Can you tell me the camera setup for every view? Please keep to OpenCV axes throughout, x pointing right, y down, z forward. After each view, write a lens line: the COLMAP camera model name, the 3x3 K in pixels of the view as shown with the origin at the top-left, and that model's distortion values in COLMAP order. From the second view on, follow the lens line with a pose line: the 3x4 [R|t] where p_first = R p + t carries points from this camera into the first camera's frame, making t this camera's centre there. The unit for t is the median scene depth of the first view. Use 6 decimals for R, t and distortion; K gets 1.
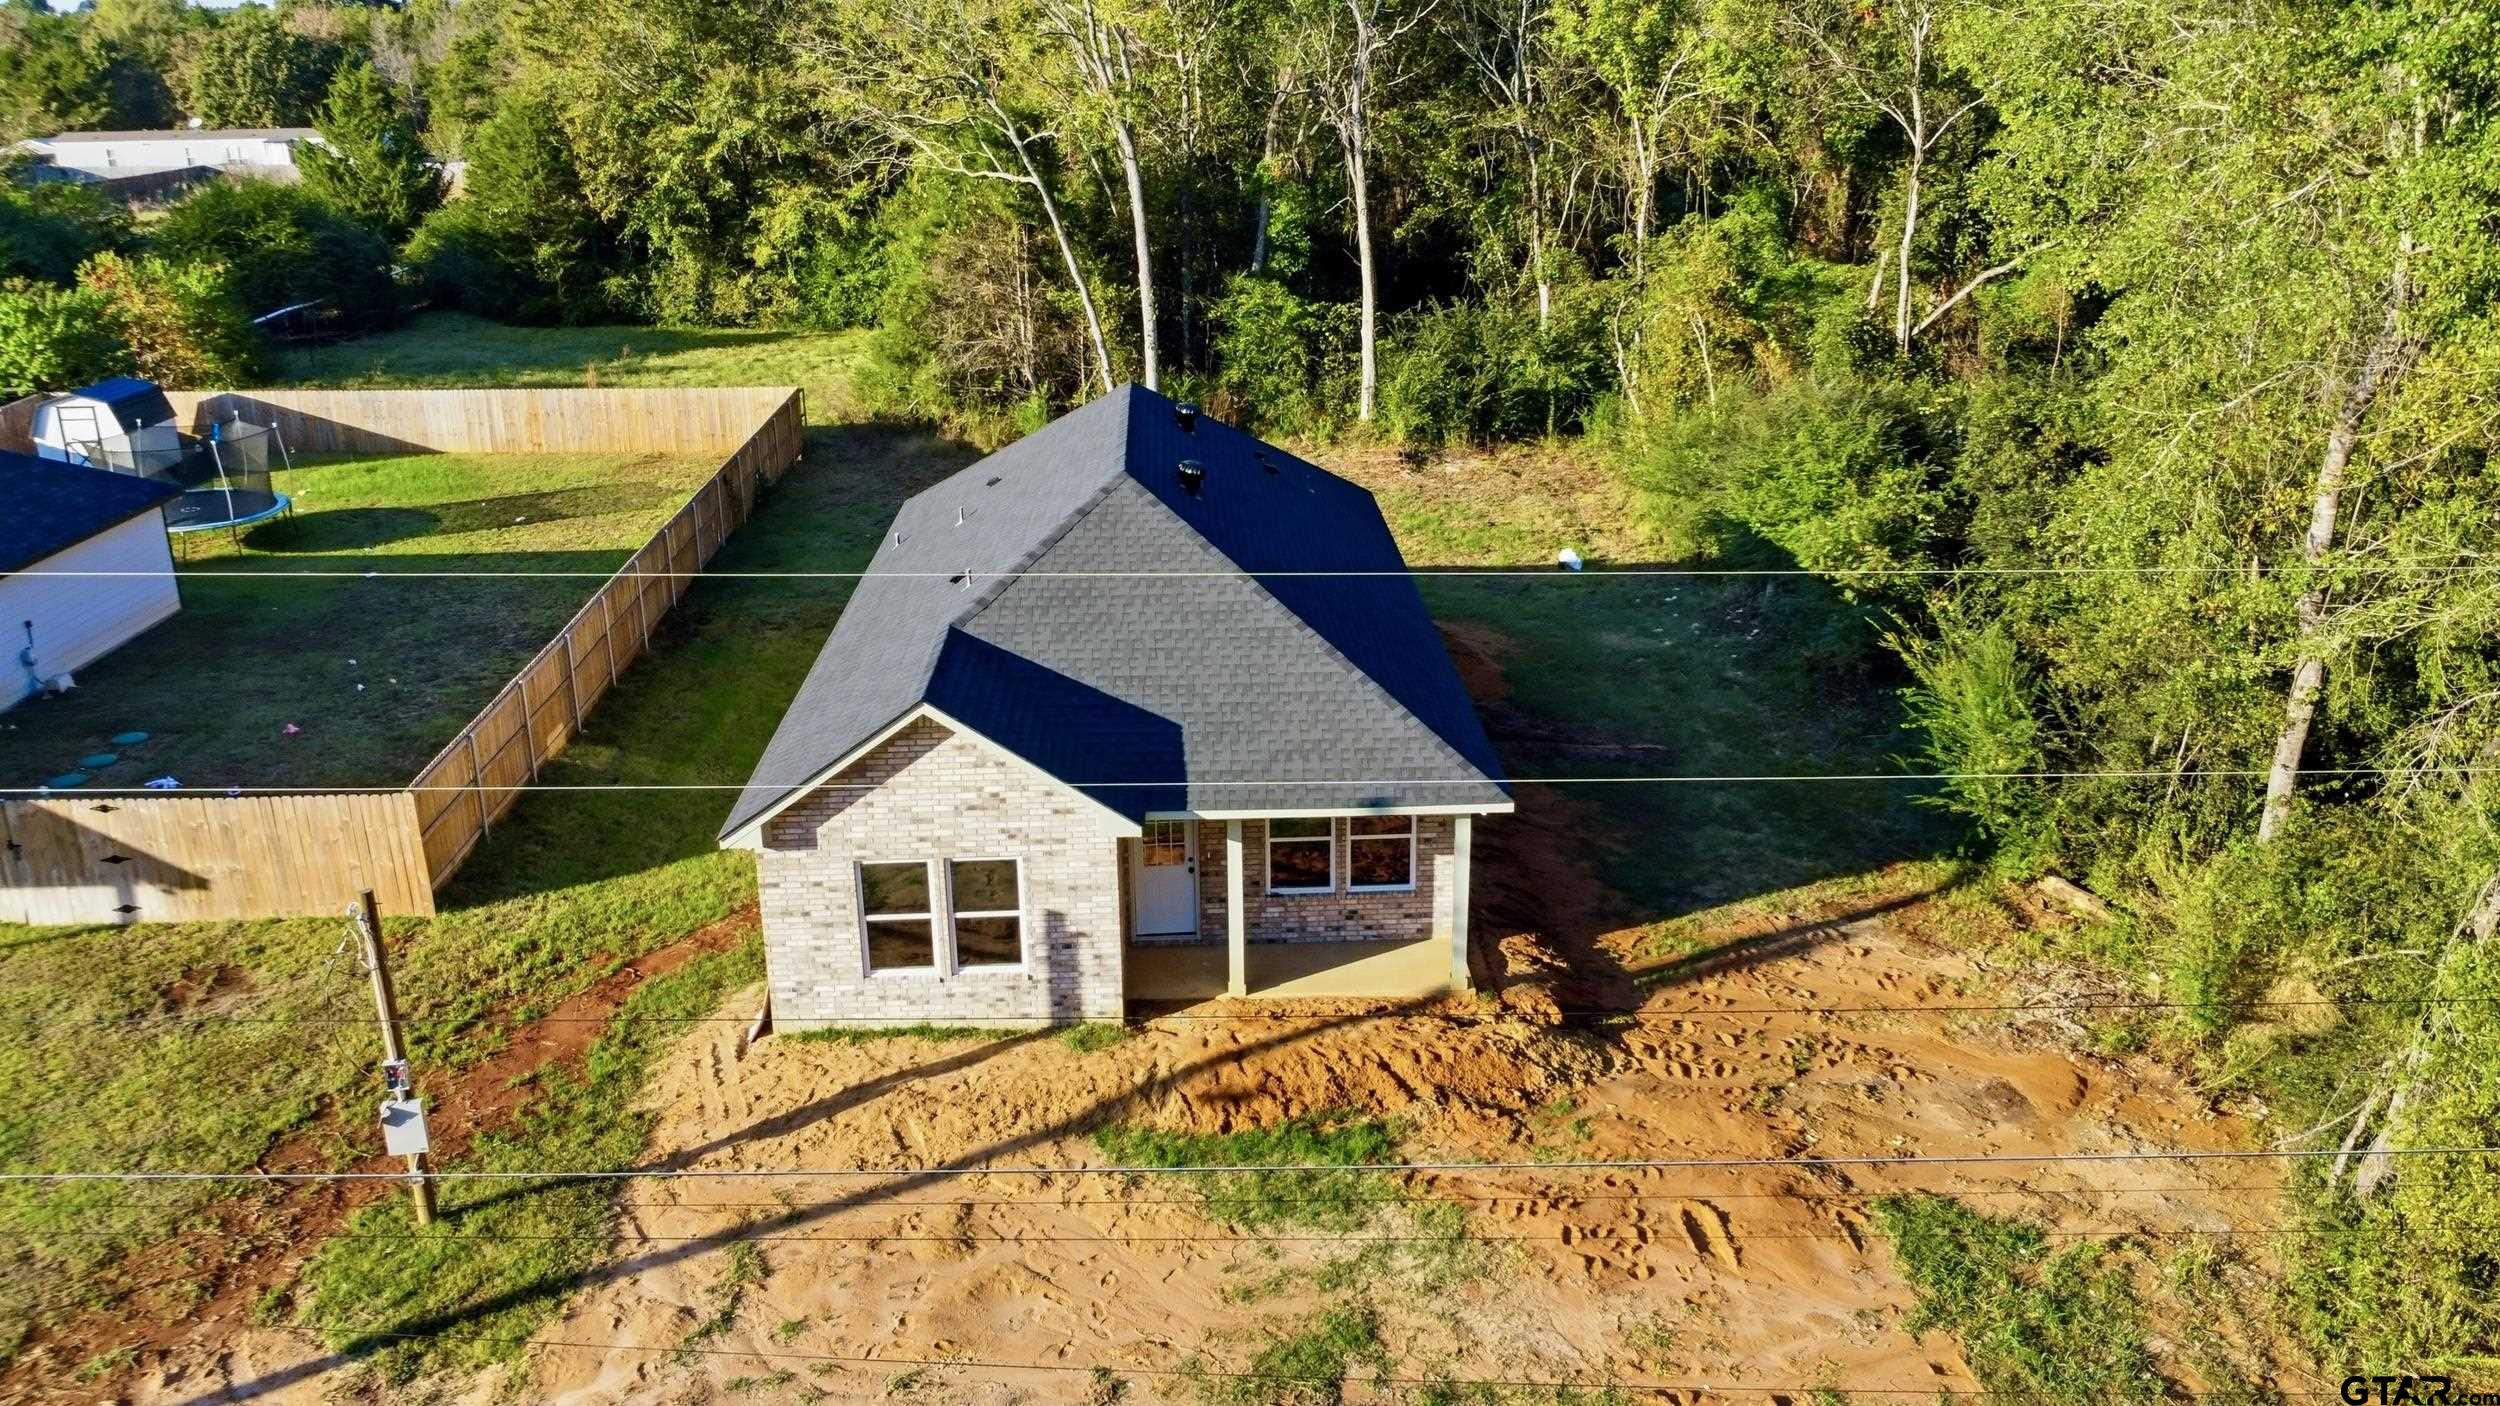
lens RADIAL K [[1889.4, 0, 1237.7], [0, 1889.4, 695.3], [0, 0, 1]] dist [0.009530, -0.011923]
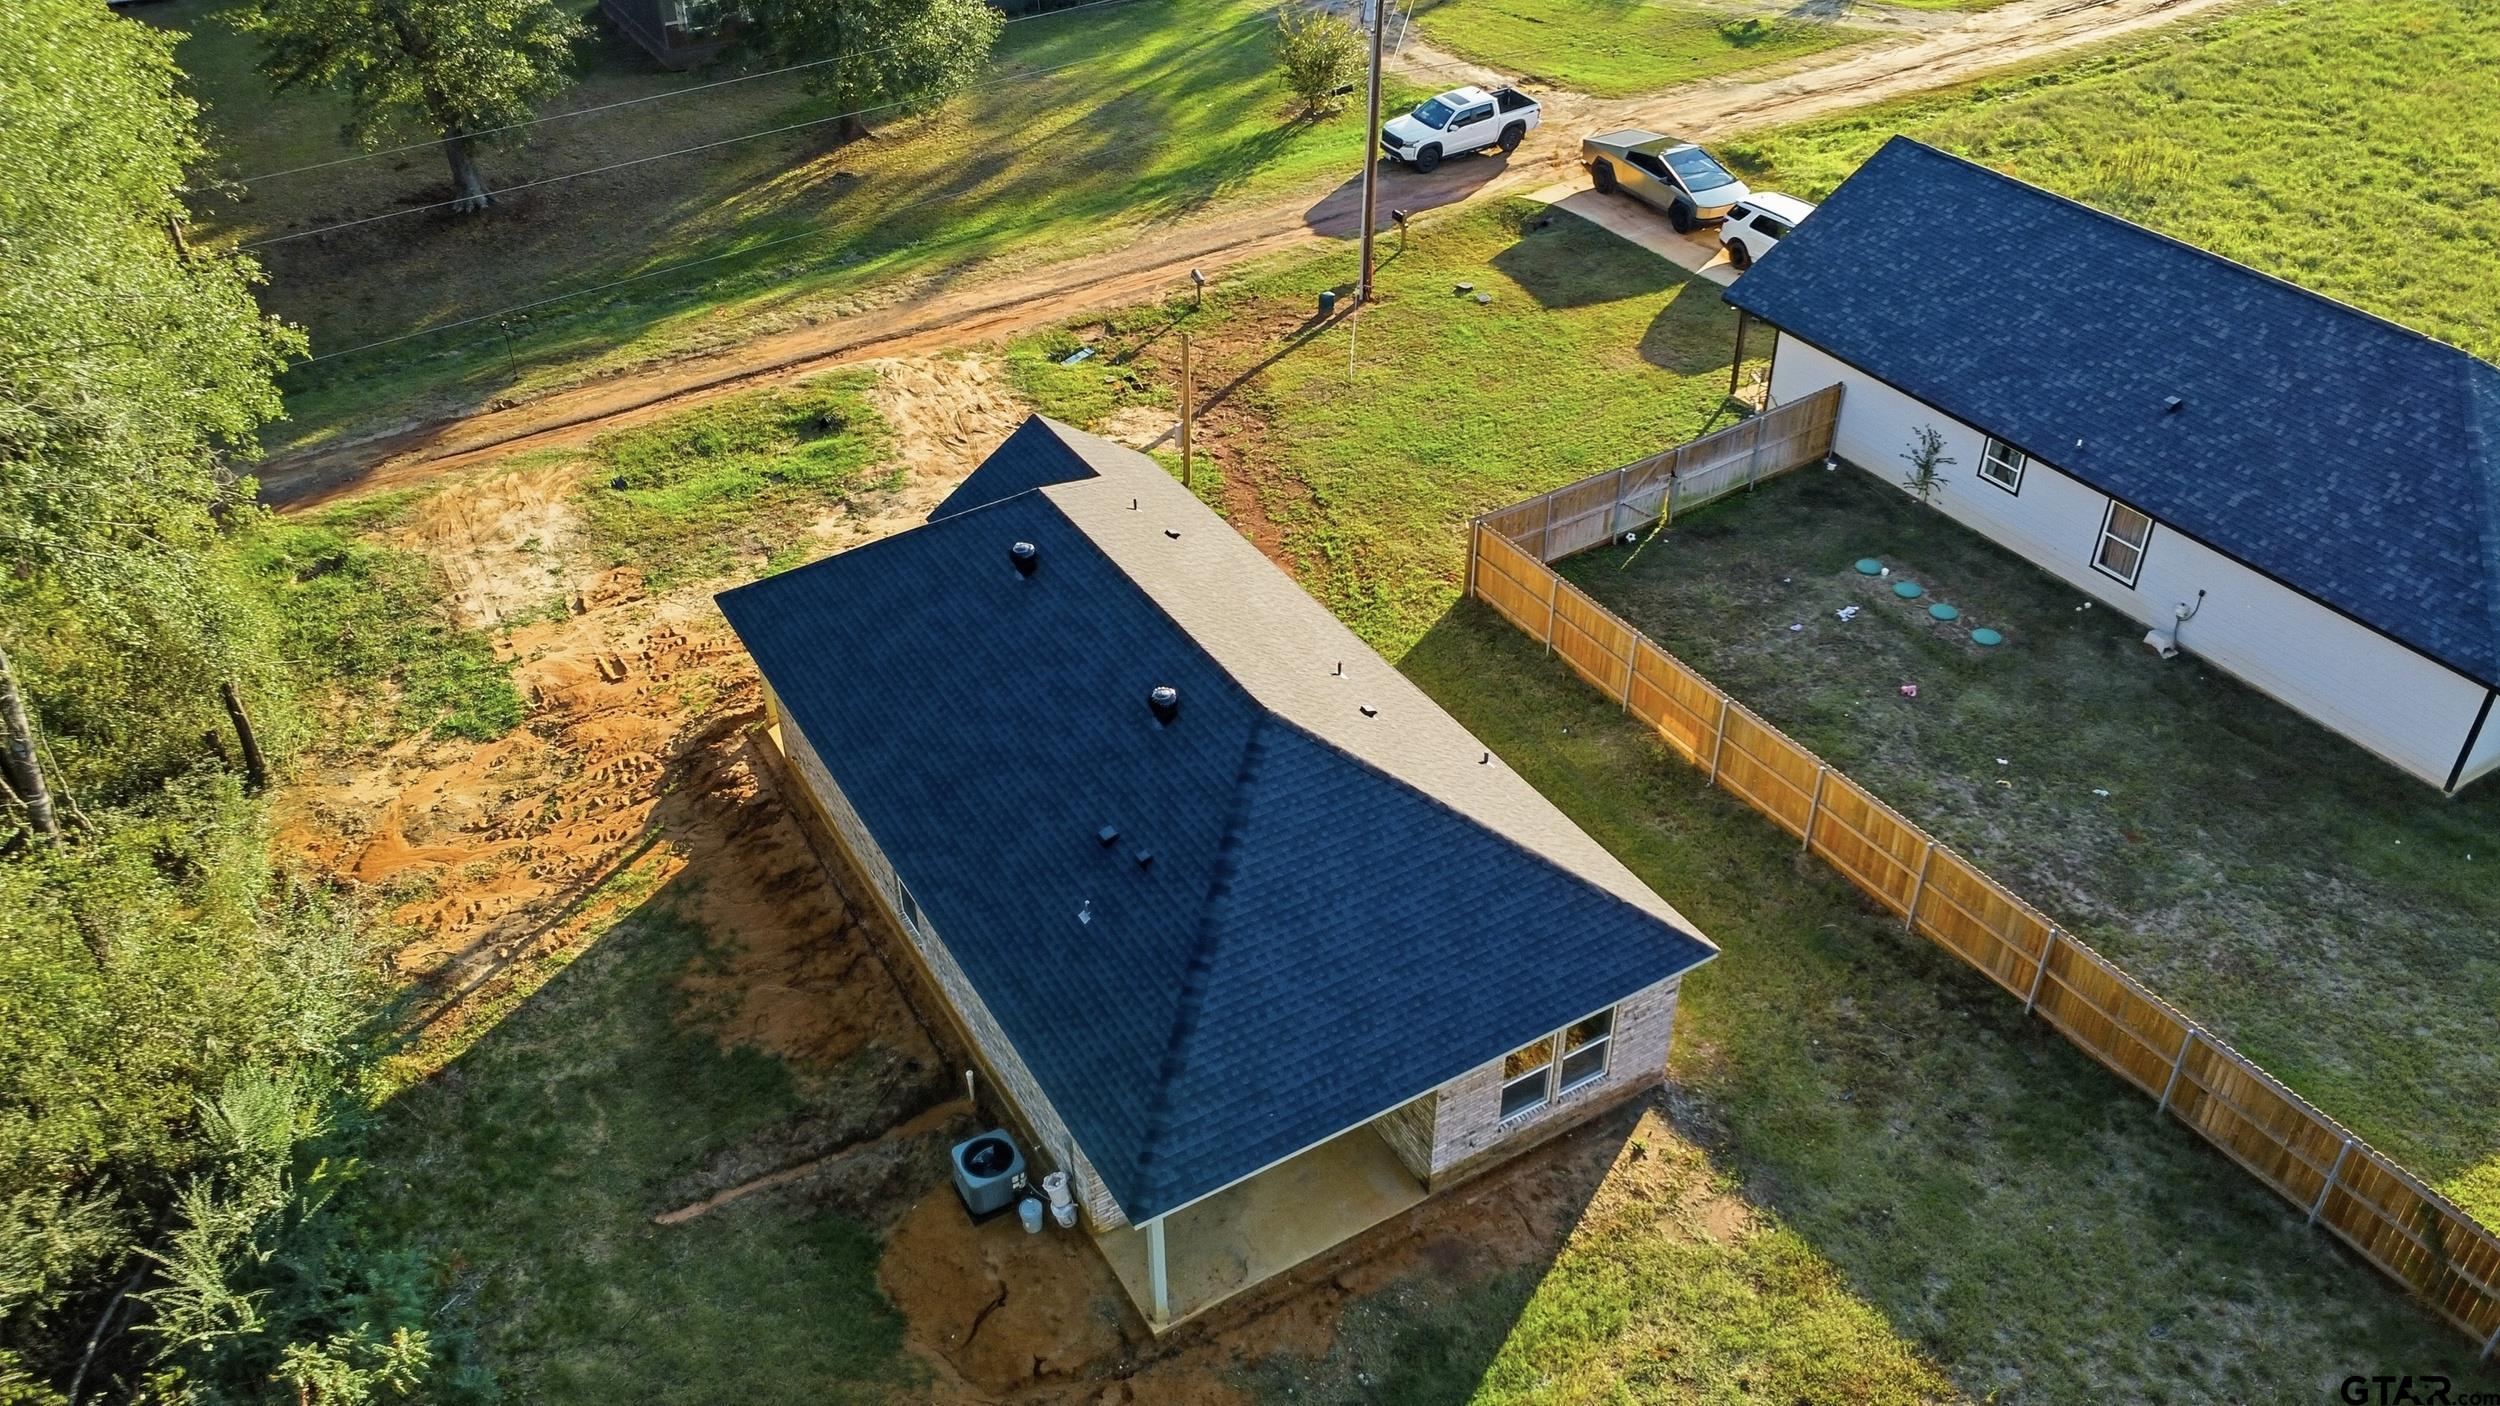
lens RADIAL K [[1889.4, 0, 1237.7], [0, 1889.4, 695.3], [0, 0, 1]] dist [0.009530, -0.011923]
pose [[-0.881396, 0.293178, -0.370388, 0.351143], [-0.130768, 0.602015, 0.787704, -1.119935], [0.453917, 0.742714, -0.492276, 1.937313]]
